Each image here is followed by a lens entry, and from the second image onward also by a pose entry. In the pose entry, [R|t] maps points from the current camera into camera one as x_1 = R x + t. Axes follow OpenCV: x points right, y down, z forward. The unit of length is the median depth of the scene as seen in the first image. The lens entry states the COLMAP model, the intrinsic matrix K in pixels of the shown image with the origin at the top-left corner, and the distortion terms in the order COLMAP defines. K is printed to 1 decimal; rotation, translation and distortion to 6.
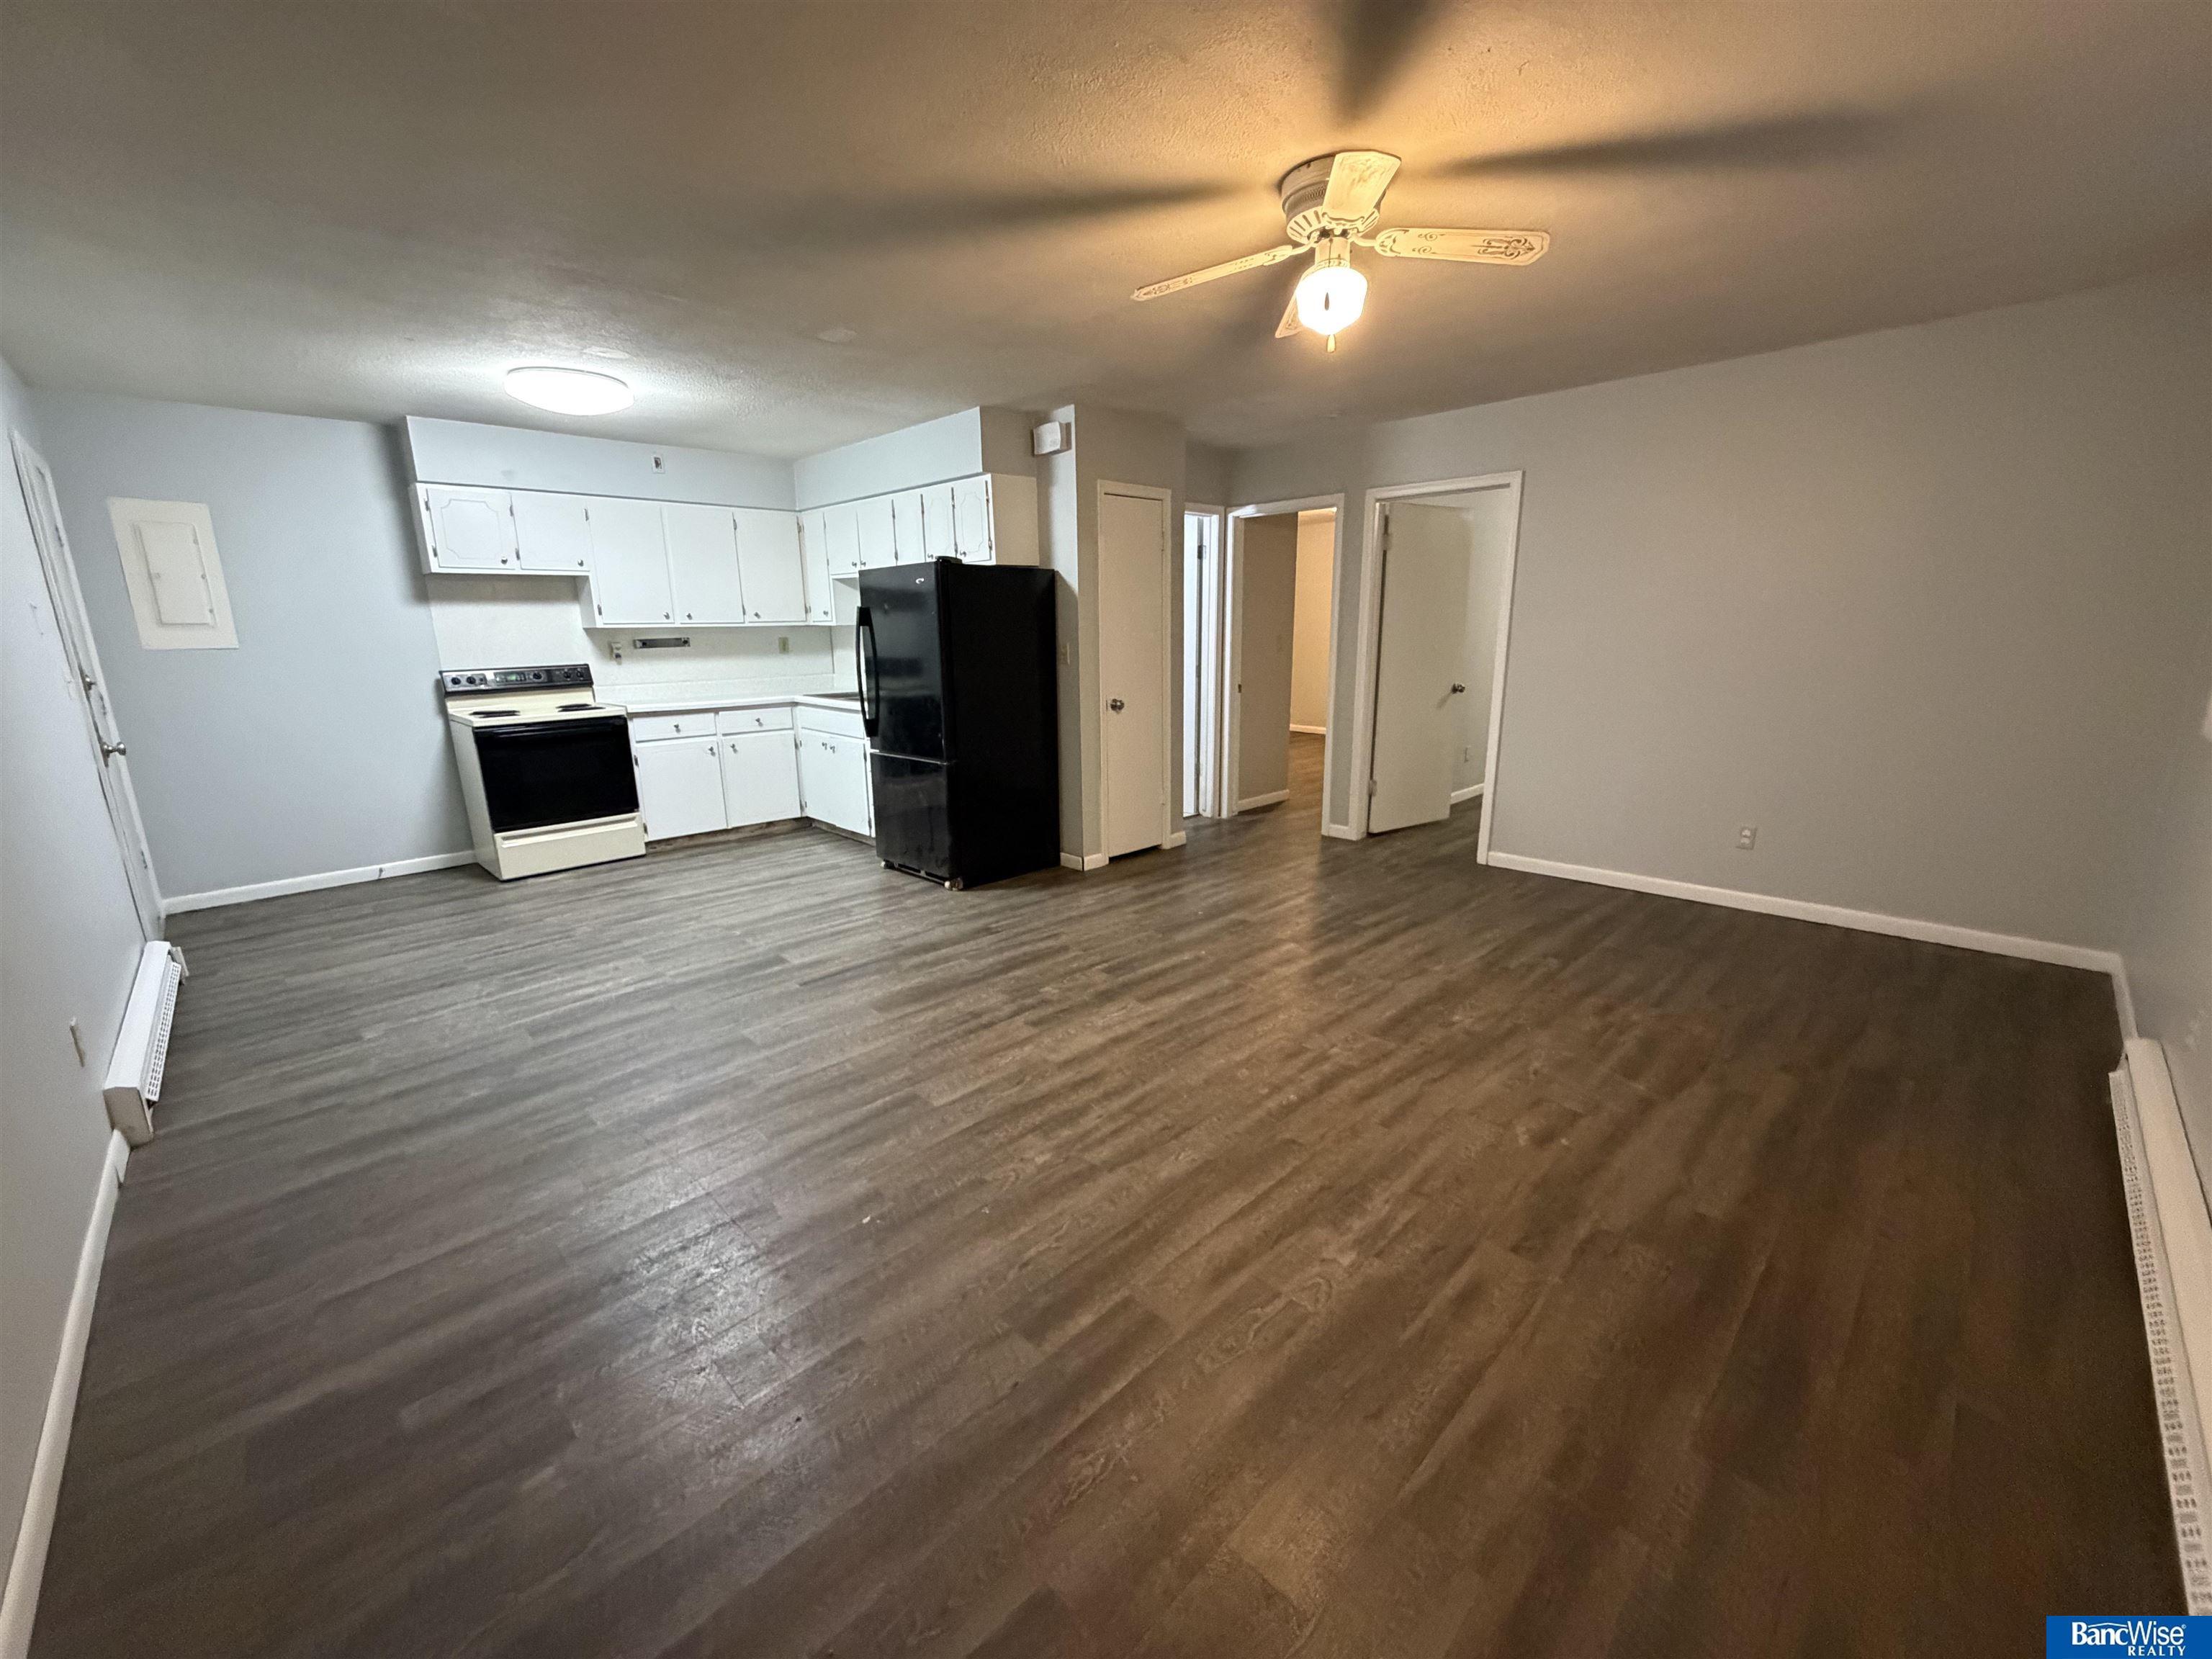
lens RADIAL K [[883.1, 0, 1100.8], [0, 883.1, 838.8], [0, 0, 1]] dist [-0.001674, 0.001184]
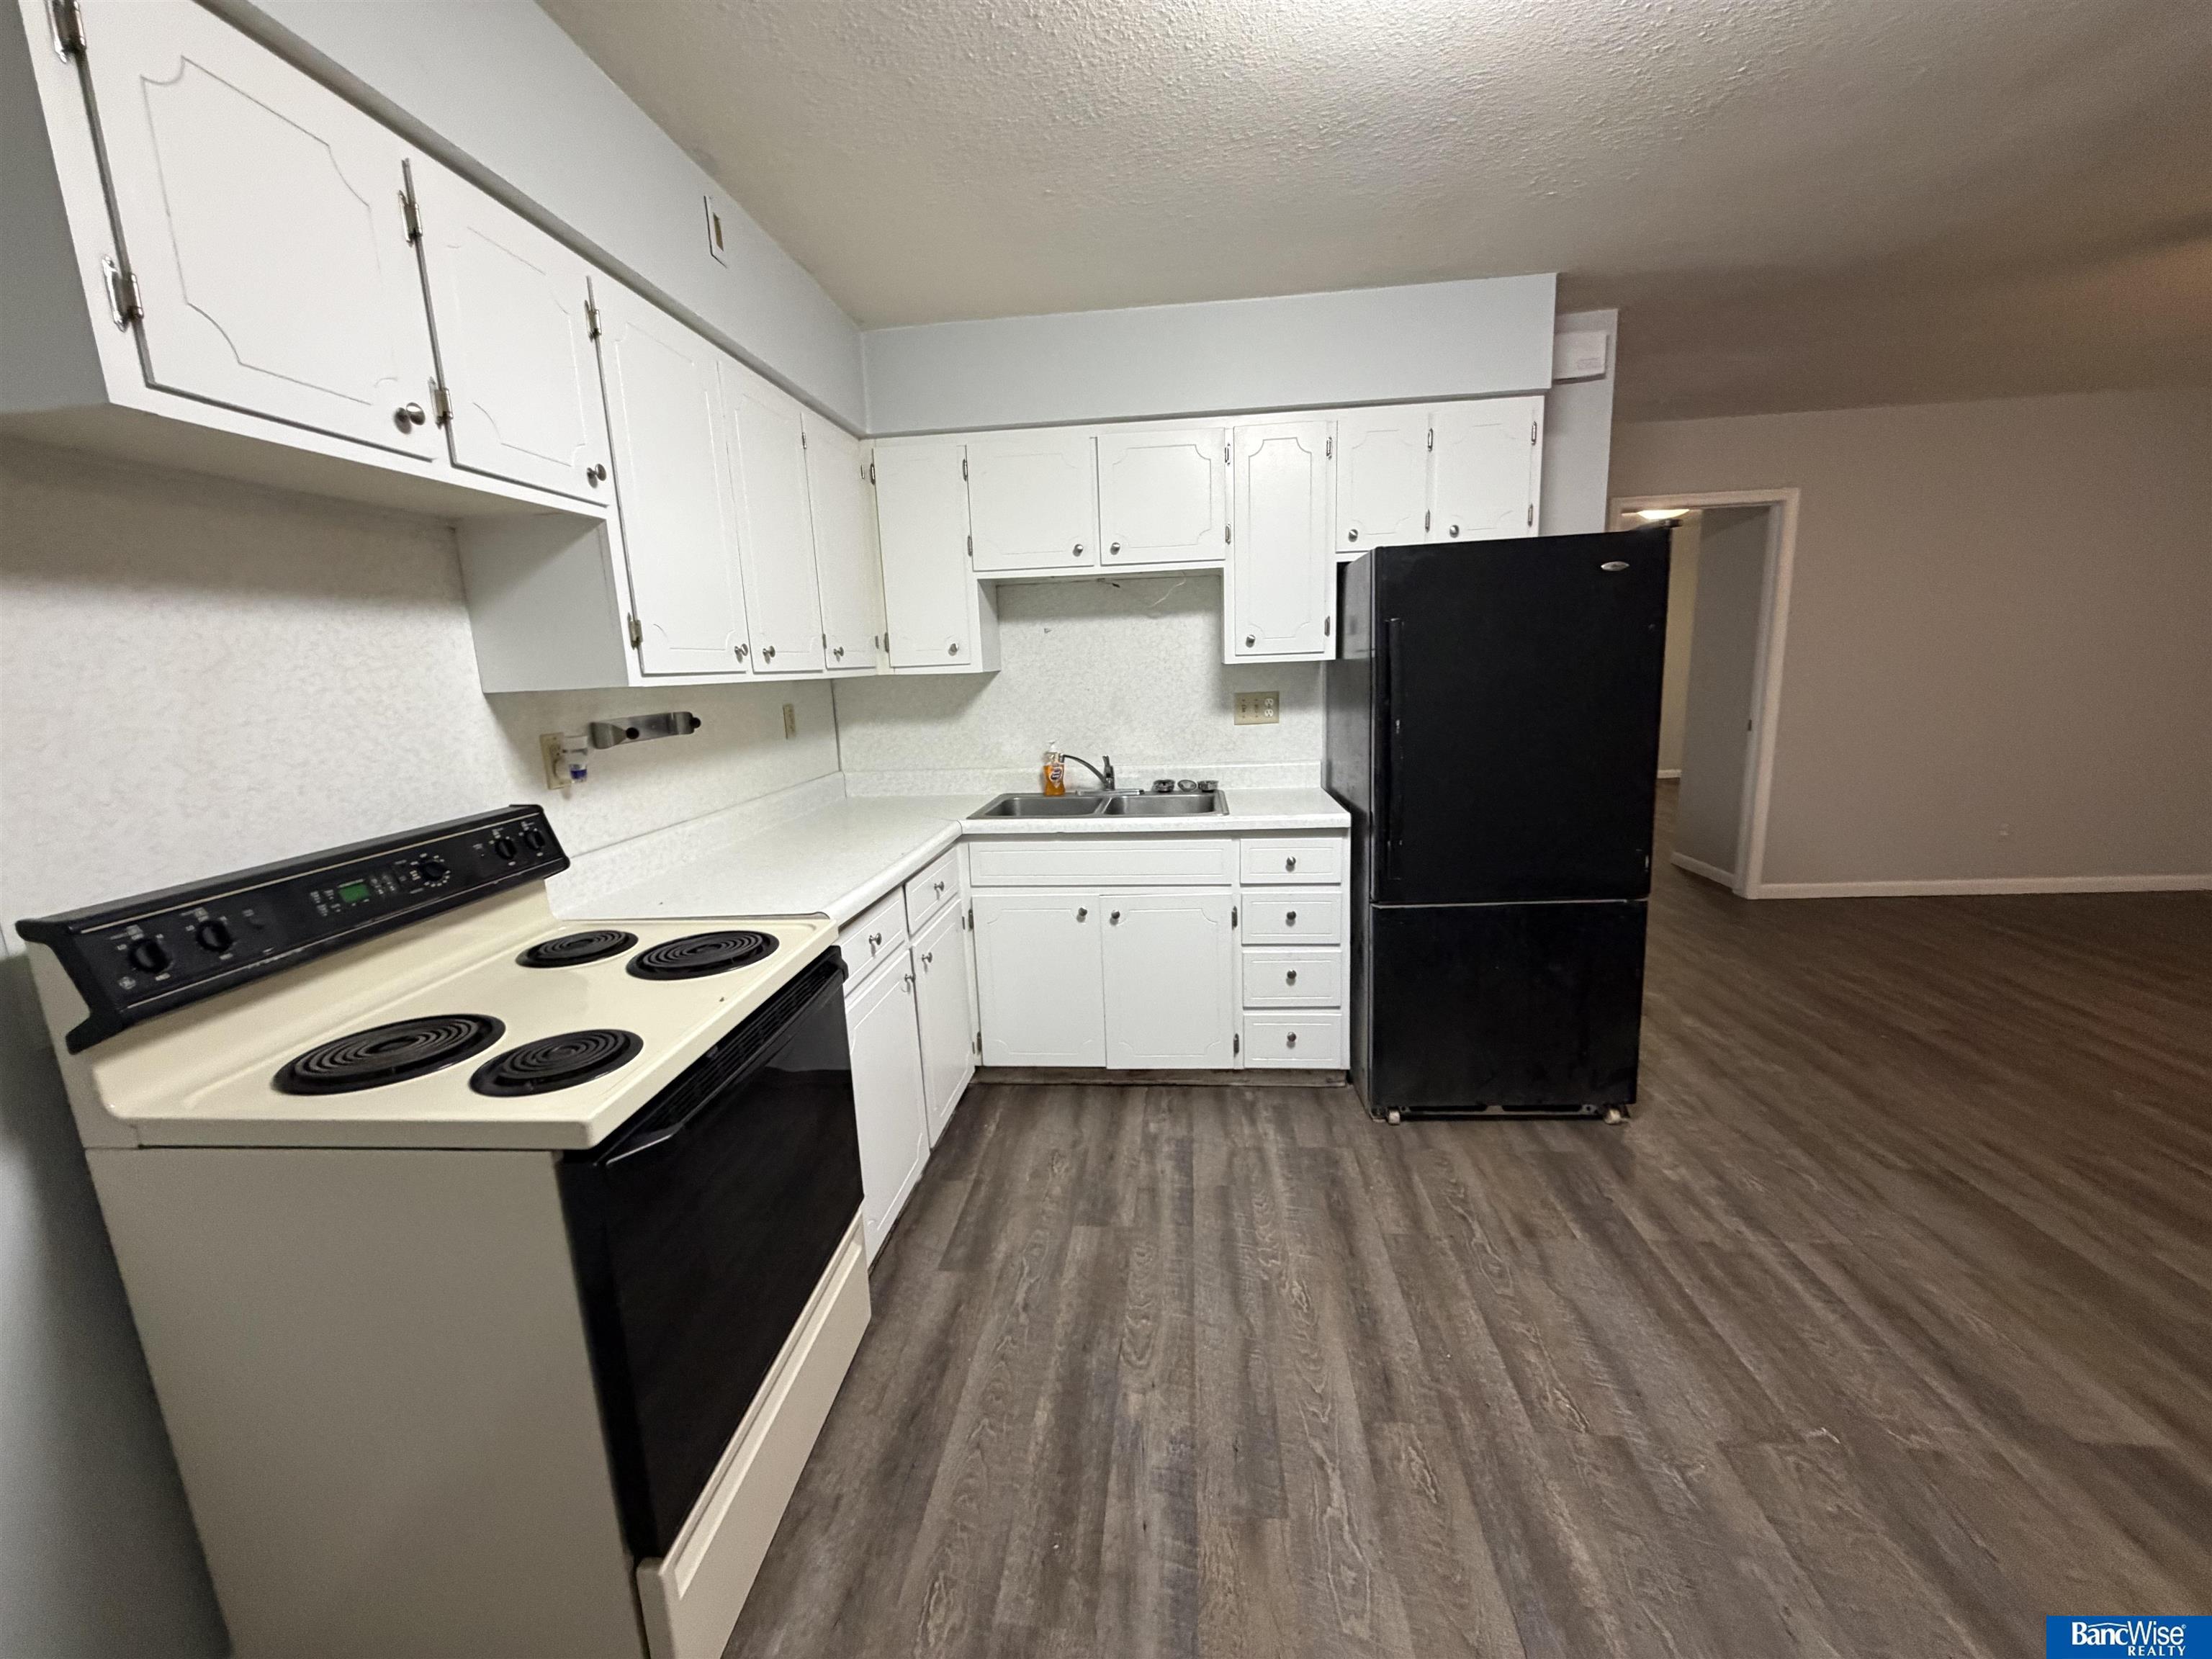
lens RADIAL K [[883.1, 0, 1094.3], [0, 883.1, 831.8], [0, 0, 1]] dist [-0.001674, 0.001184]
pose [[0.764540, -0.137534, 0.629732, -0.929791], [0.182901, 0.983104, -0.007345, -0.221874], [-0.618082, 0.120795, 0.776777, 0.940007]]
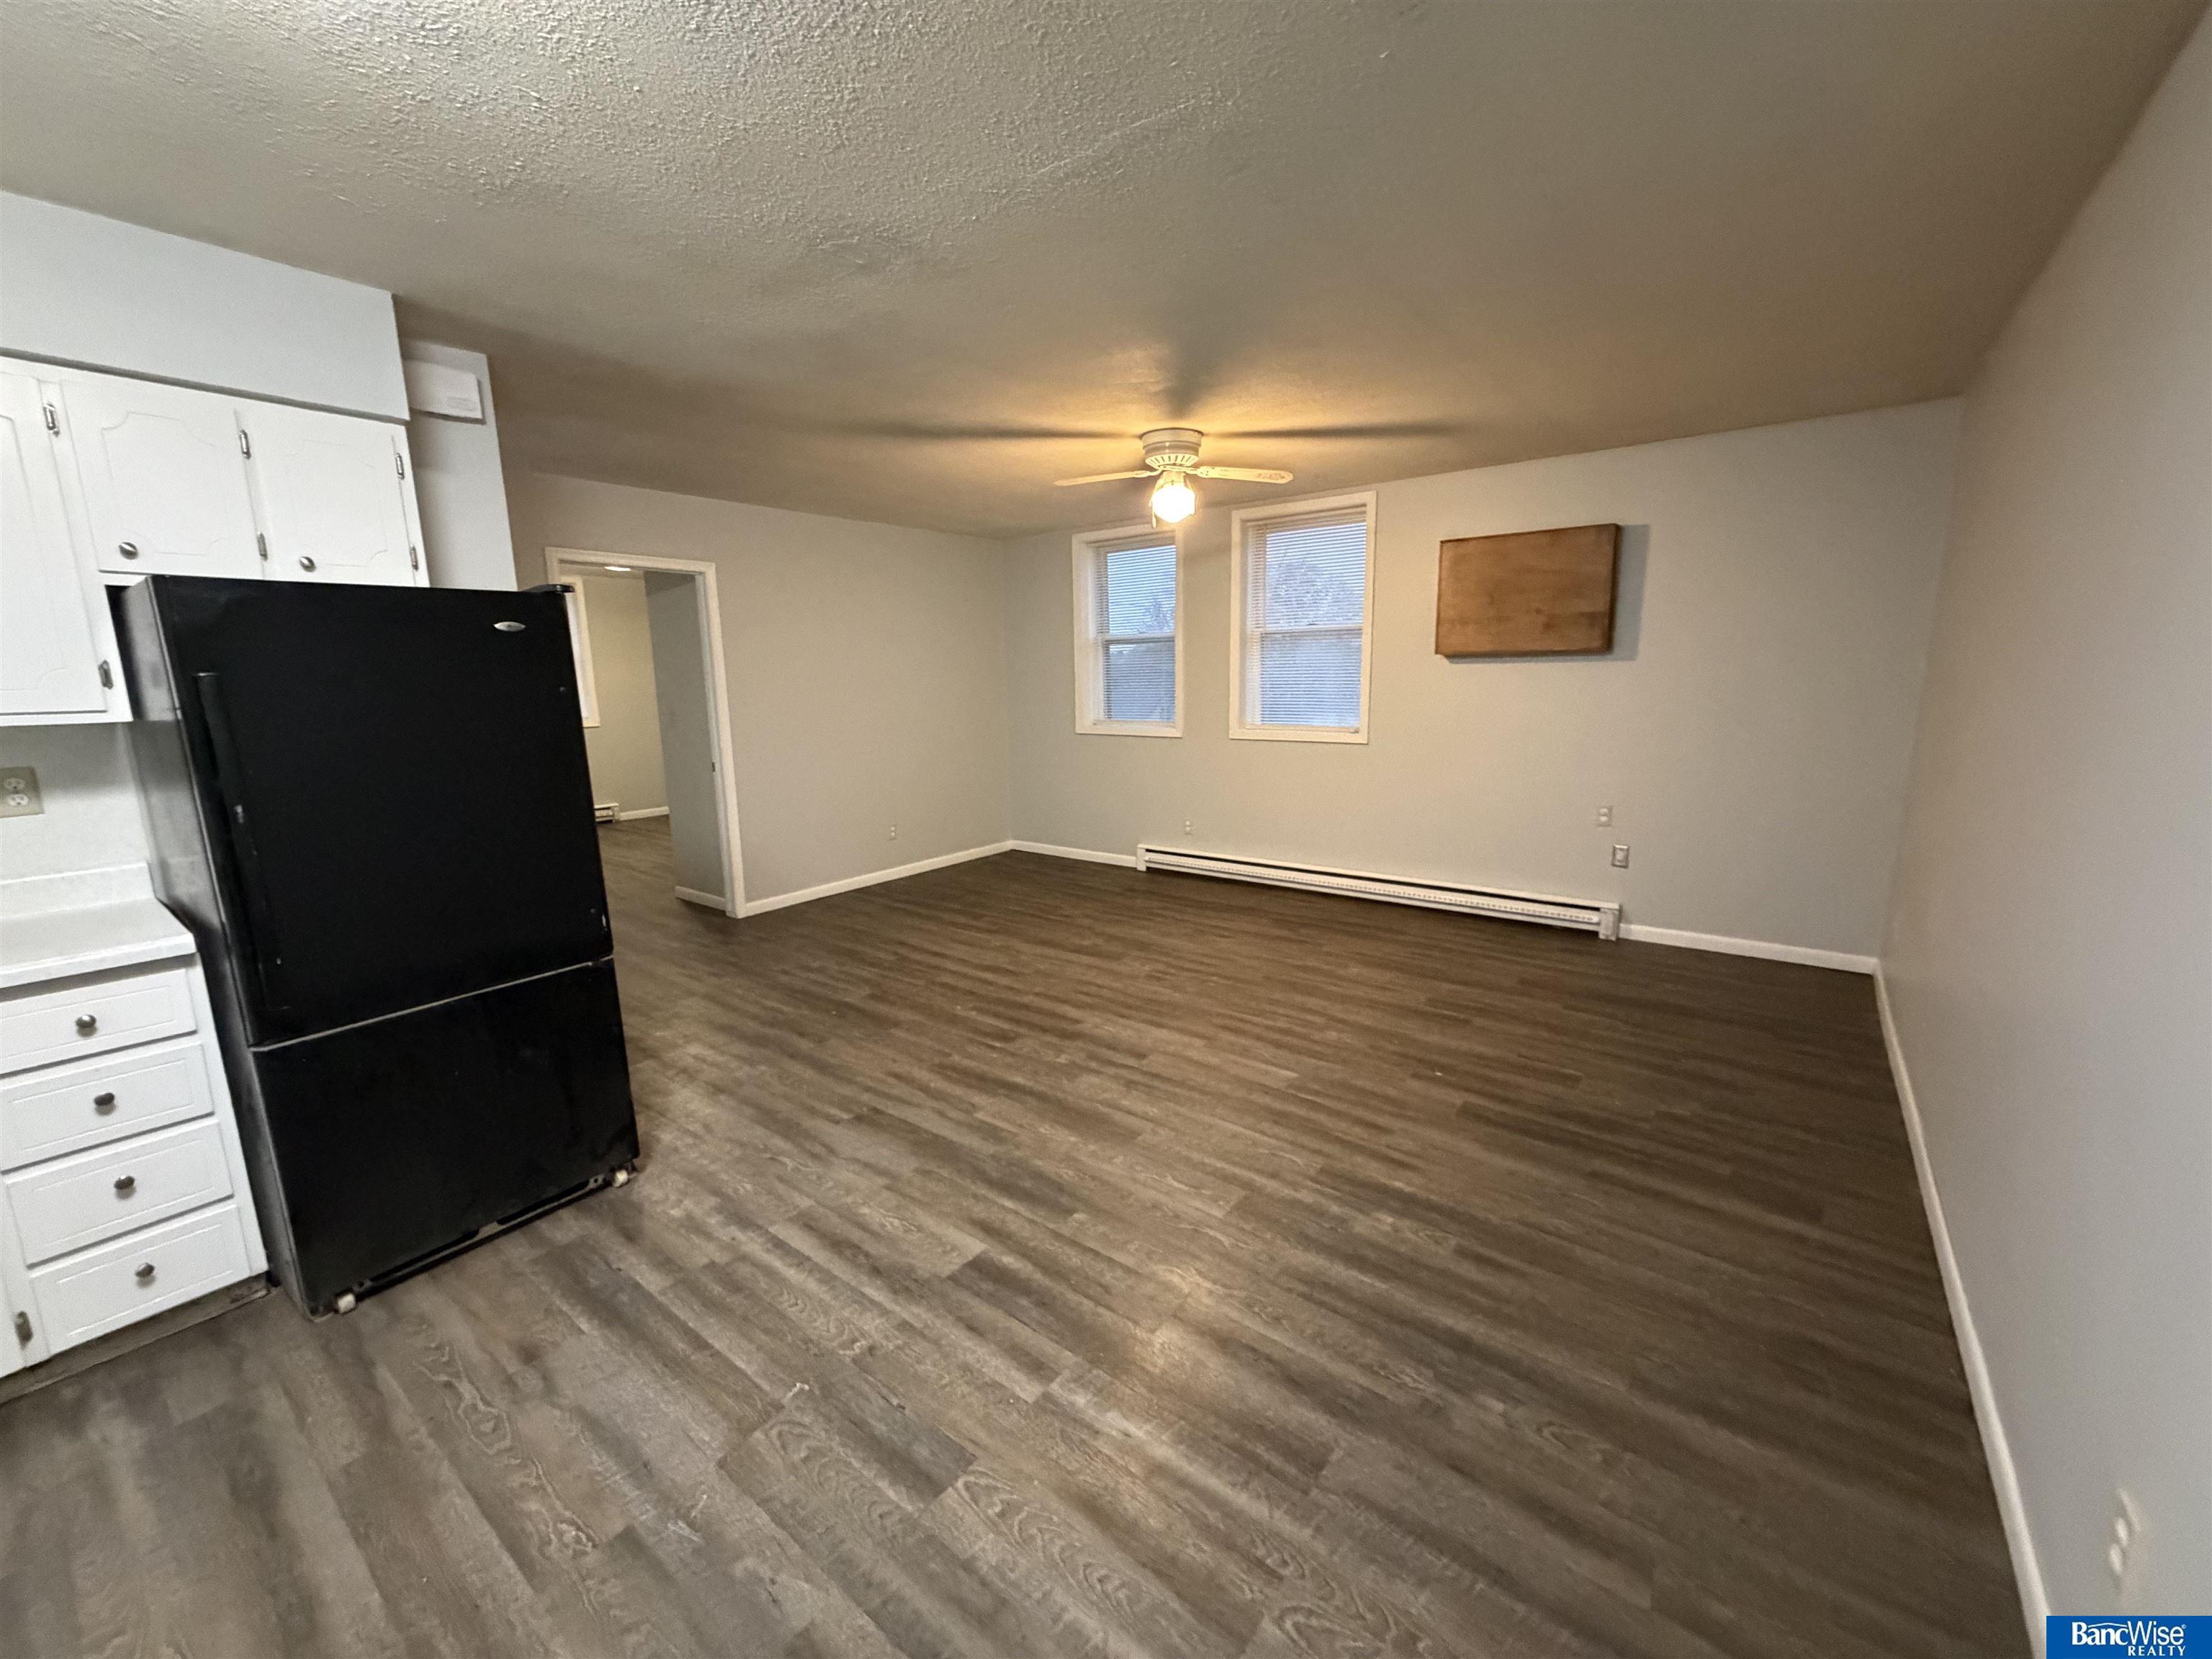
lens RADIAL K [[883.1, 0, 1105.8], [0, 883.1, 829.9], [0, 0, 1]] dist [-0.001674, 0.001184]
pose [[-0.145525, -0.158616, 0.976557, -0.895040], [0.253330, 0.948184, 0.191758, -0.225431], [-0.956371, 0.275297, -0.097802, 0.885494]]
